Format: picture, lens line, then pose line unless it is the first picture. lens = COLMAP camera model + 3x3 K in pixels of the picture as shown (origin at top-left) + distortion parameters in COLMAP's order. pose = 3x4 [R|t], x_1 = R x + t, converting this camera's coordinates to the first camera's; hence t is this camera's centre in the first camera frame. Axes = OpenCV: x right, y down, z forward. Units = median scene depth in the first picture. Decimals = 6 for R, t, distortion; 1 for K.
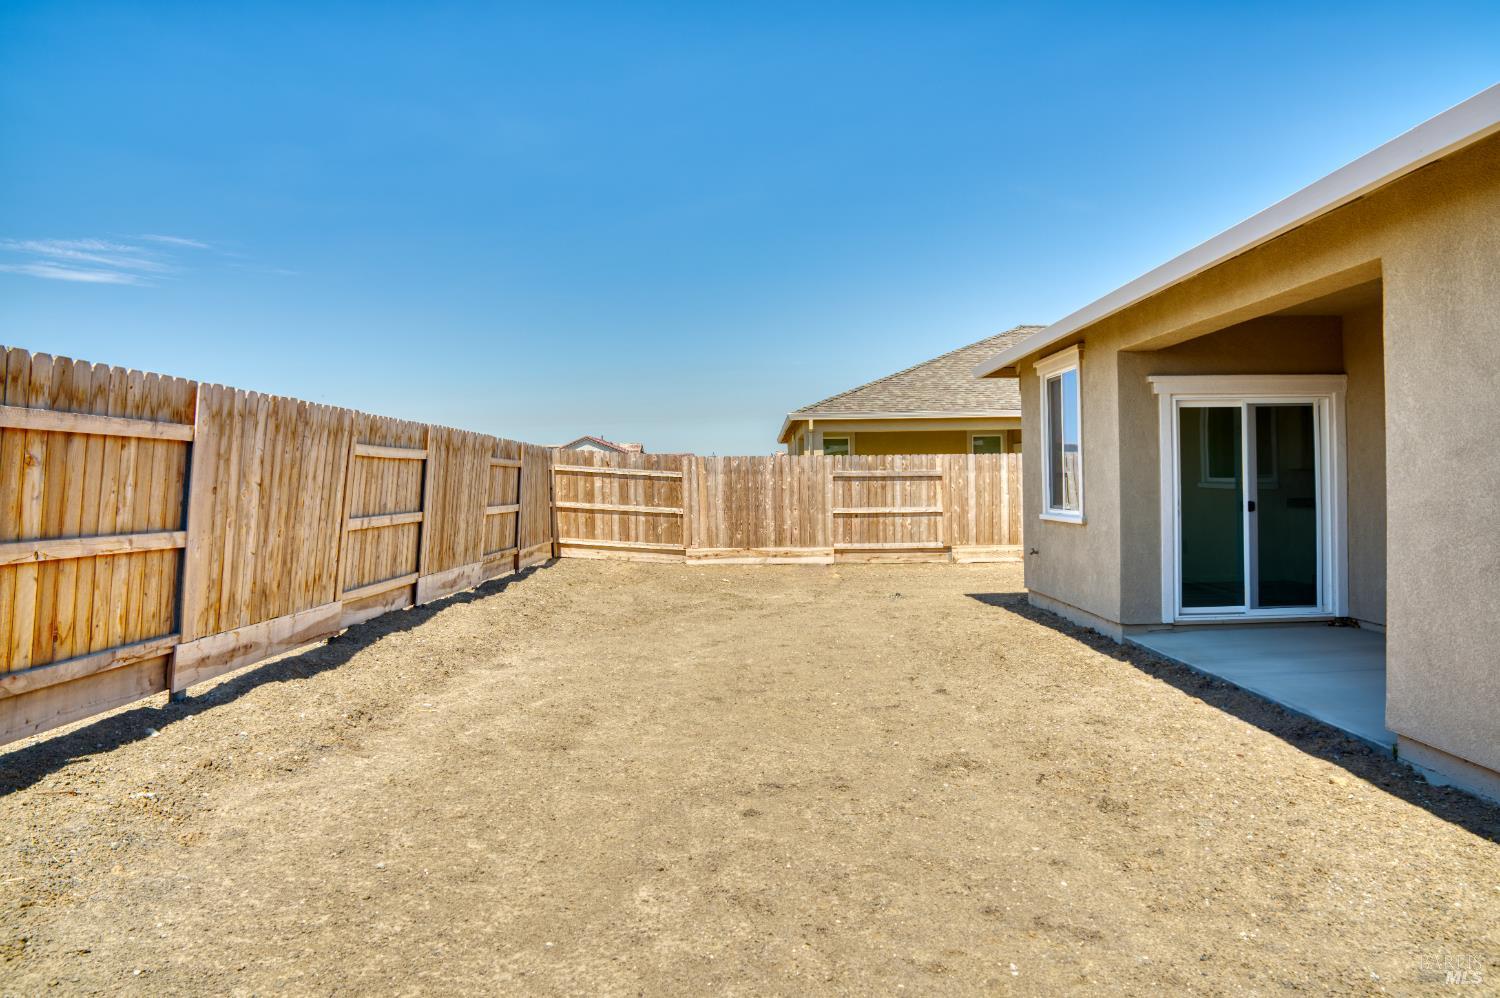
lens RADIAL K [[1054.9, 0, 752.4], [0, 1054.9, 483.4], [0, 0, 1]] dist [-0.140036, 0.116466]
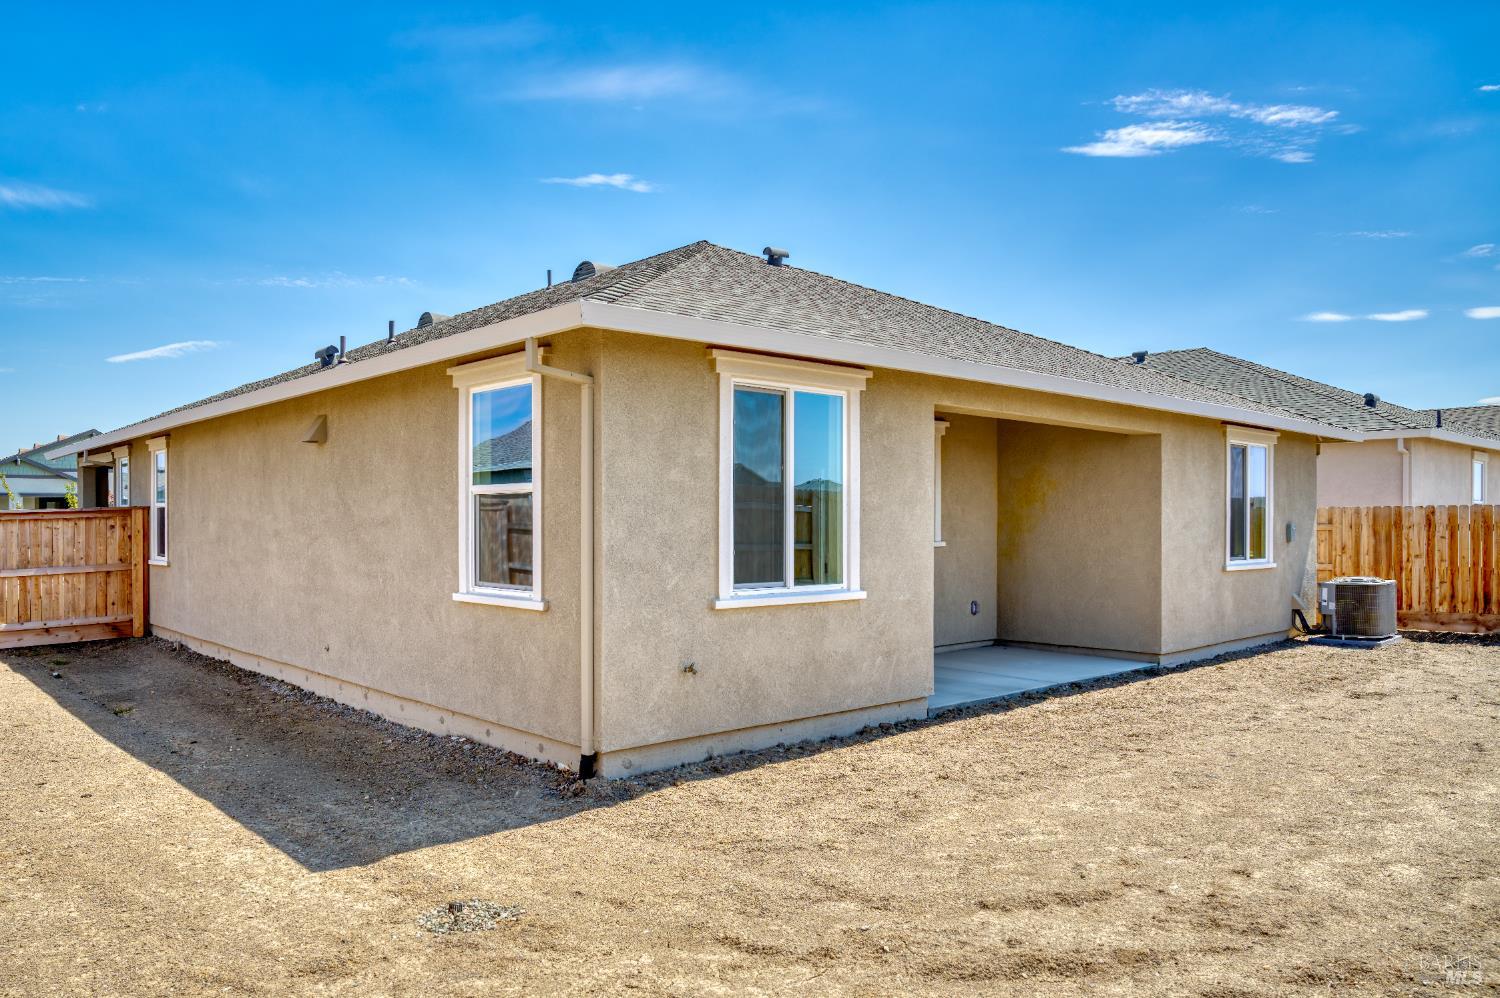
lens RADIAL K [[1103.2, 0, 720.0], [0, 1103.2, 506.3], [0, 0, 1]] dist [-0.101011, 0.075556]
pose [[-0.662516, 0.024219, 0.748656, -0.251506], [0.009325, 0.999666, -0.024087, -0.012430], [-0.748989, -0.008977, -0.662521, 1.732781]]
